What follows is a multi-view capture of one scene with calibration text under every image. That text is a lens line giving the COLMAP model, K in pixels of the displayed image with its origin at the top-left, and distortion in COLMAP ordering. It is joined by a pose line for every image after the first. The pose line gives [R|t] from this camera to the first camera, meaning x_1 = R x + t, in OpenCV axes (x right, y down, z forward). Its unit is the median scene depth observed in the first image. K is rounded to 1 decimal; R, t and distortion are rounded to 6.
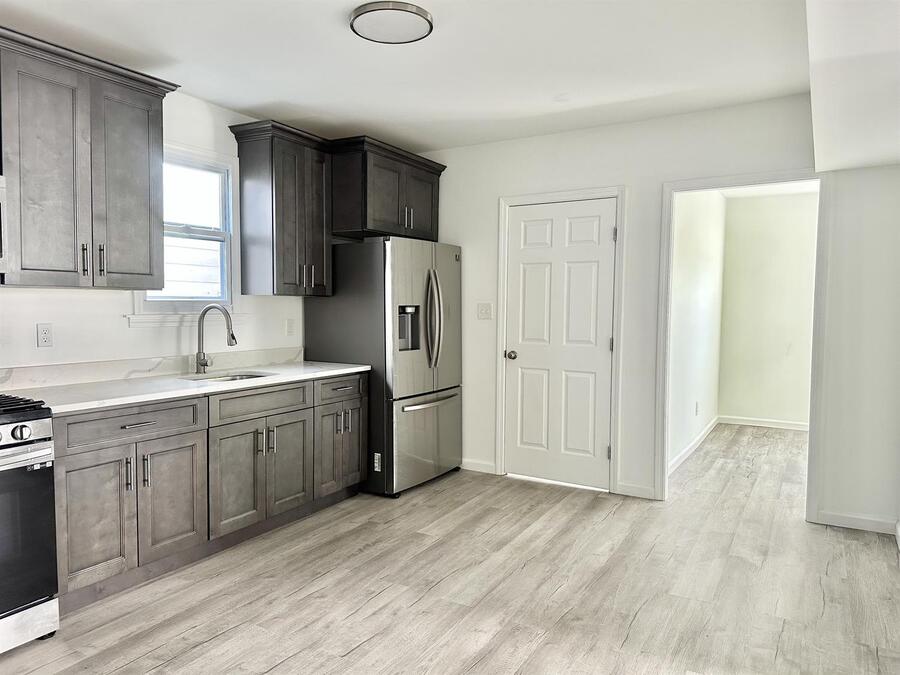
lens RADIAL K [[631.8, 0, 461.7], [0, 631.8, 336.0], [0, 0, 1]] dist [0.072635, -0.083684]
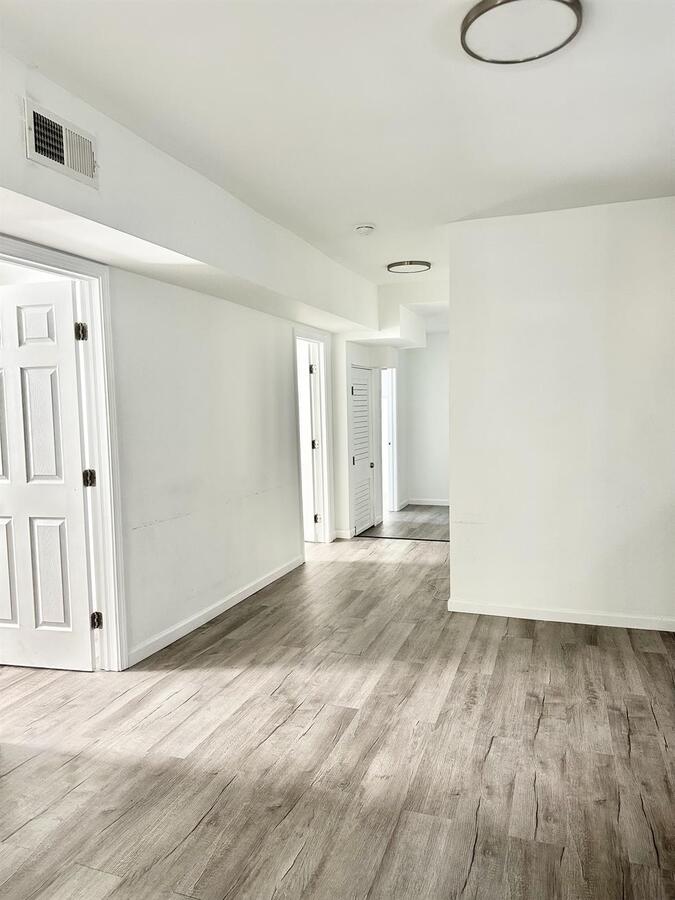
lens RADIAL K [[631.8, 0, 345.4], [0, 631.8, 440.5], [0, 0, 1]] dist [0.072635, -0.083684]
pose [[-0.983766, 0.018221, -0.178529, 0.194639], [-0.001505, 0.993959, 0.109738, -0.100343], [0.179450, 0.108226, -0.977796, 1.505680]]
